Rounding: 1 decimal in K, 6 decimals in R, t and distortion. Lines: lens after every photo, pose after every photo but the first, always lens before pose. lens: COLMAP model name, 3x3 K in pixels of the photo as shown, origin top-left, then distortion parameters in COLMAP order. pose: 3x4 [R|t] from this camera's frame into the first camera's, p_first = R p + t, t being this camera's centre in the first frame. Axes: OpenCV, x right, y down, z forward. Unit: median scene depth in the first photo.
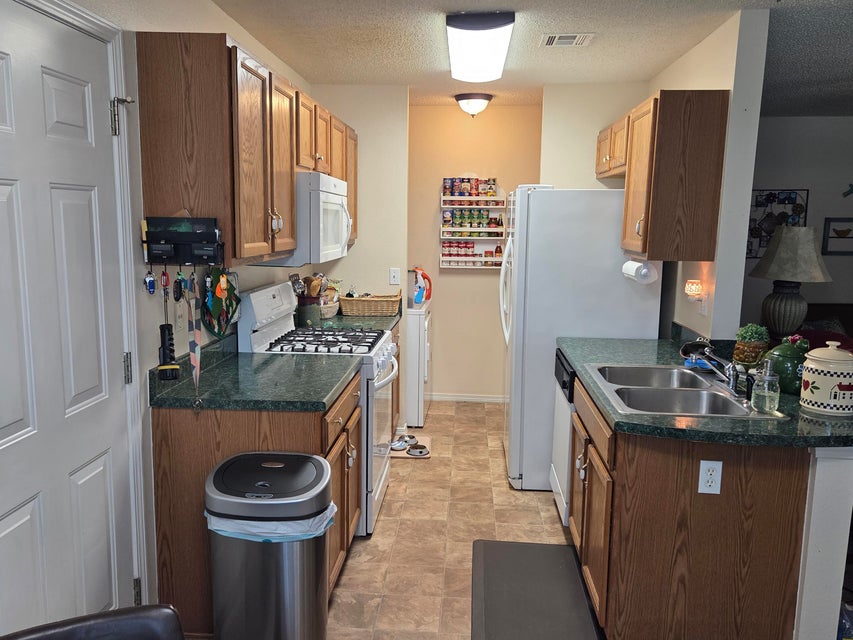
lens RADIAL K [[687.9, 0, 426.5], [0, 687.9, 320.0], [0, 0, 1]] dist [0.039063, -0.006585]
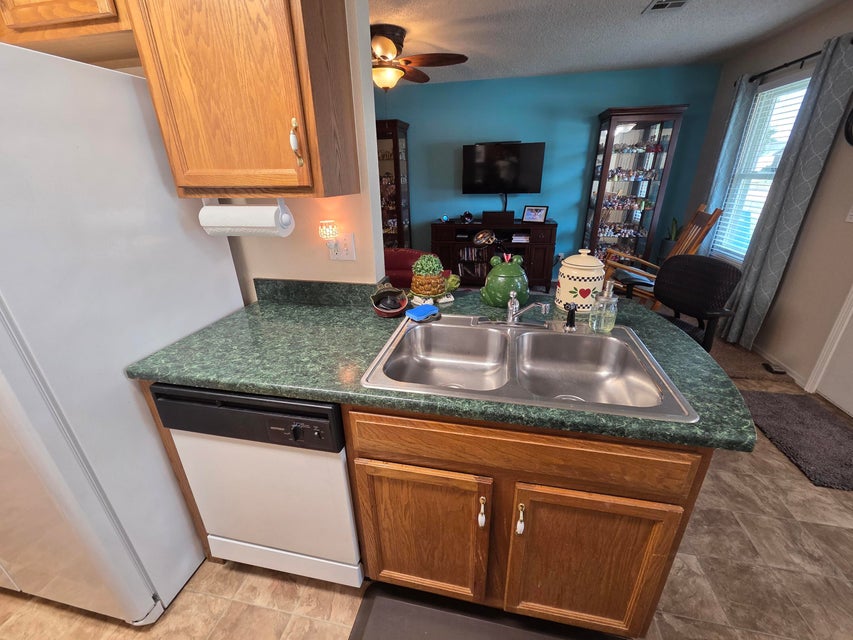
lens RADIAL K [[350.1, 0, 430.9], [0, 350.1, 319.1], [0, 0, 1]] dist [0.001969, -0.000030]
pose [[0.138399, -0.391247, 0.909820, -0.017598], [0.162815, 0.915150, 0.368772, -0.091900], [-0.976902, 0.097094, 0.190357, 0.889923]]
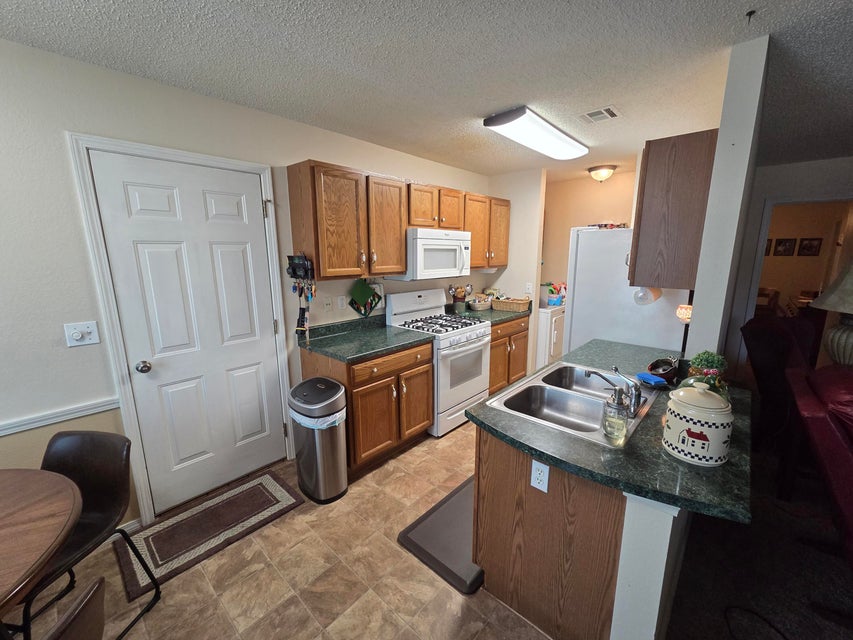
lens RADIAL K [[350.1, 0, 430.9], [0, 350.1, 319.1], [0, 0, 1]] dist [0.001969, -0.000030]
pose [[0.792616, 0.100060, -0.601455, 0.439830], [-0.074833, 0.994949, 0.066906, -0.046028], [0.605112, -0.008023, 0.796100, 0.313093]]
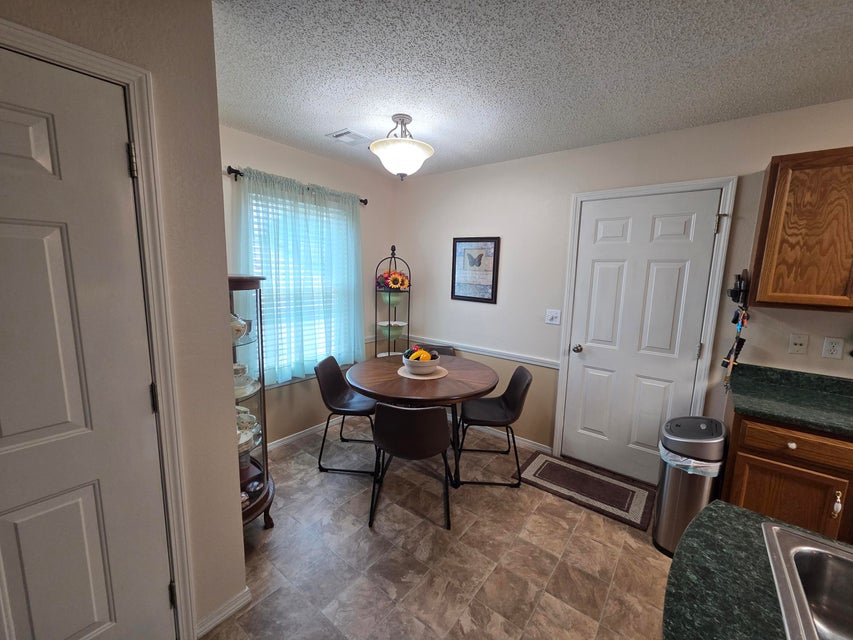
lens RADIAL K [[350.1, 0, 430.9], [0, 350.1, 319.1], [0, 0, 1]] dist [0.001969, -0.000030]
pose [[-0.551320, 0.087616, -0.829680, 0.592251], [-0.157326, 0.965710, 0.206524, -0.075698], [0.819325, 0.244391, -0.518632, 0.635598]]
